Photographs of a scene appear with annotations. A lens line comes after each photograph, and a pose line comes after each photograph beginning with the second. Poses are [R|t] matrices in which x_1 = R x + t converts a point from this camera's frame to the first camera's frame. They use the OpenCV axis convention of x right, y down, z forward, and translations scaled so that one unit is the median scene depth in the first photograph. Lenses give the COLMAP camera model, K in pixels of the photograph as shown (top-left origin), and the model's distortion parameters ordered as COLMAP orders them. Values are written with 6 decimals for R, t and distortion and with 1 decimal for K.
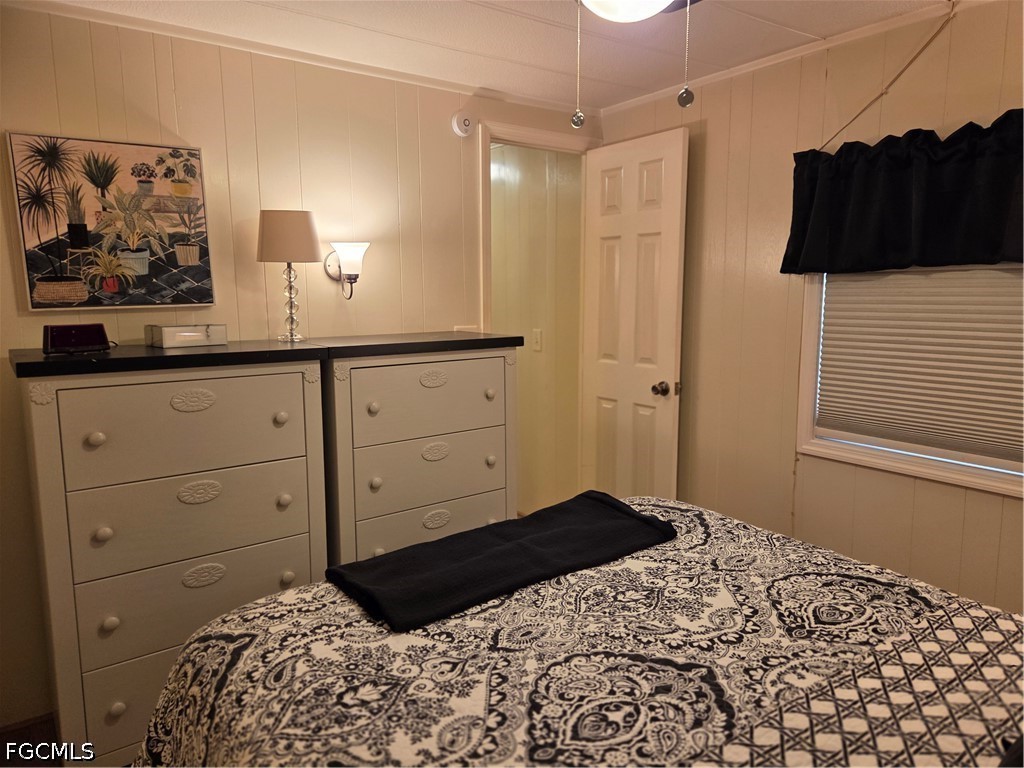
lens RADIAL K [[687.3, 0, 507.2], [0, 687.3, 382.7], [0, 0, 1]] dist [0.069388, -0.049313]
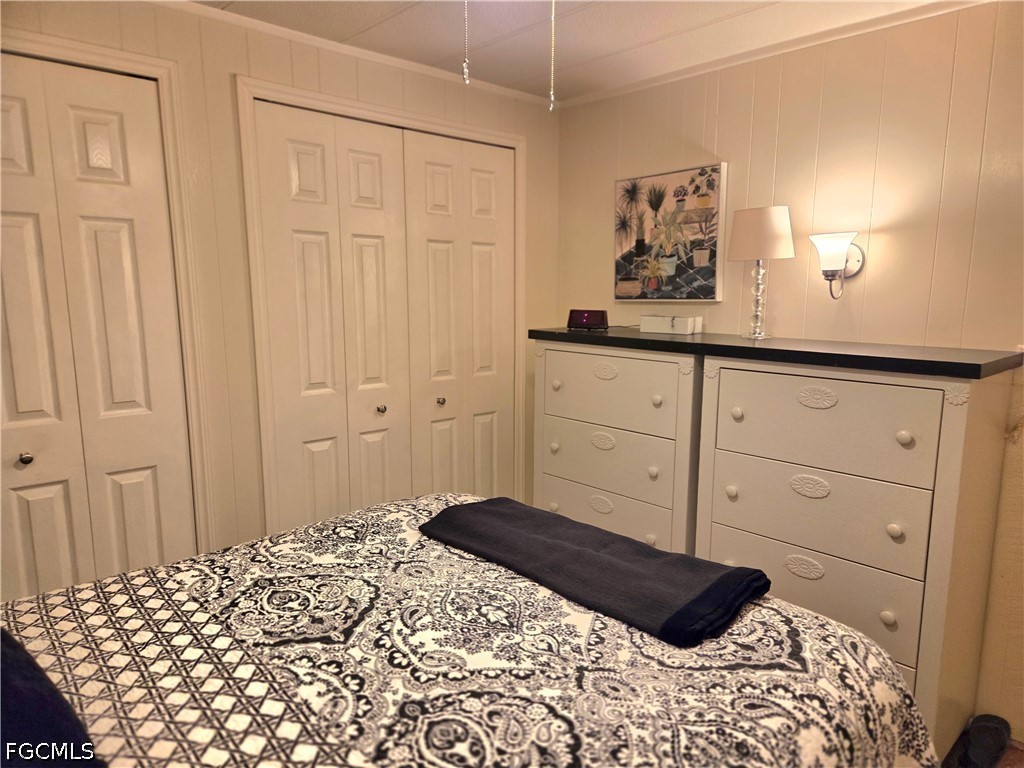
lens RADIAL K [[687.3, 0, 506.1], [0, 687.3, 380.1], [0, 0, 1]] dist [0.069388, -0.049313]
pose [[0.111326, 0.137973, -0.984160, 0.763928], [-0.150970, 0.981169, 0.120476, -0.081067], [0.982250, 0.135167, 0.130060, 0.624567]]
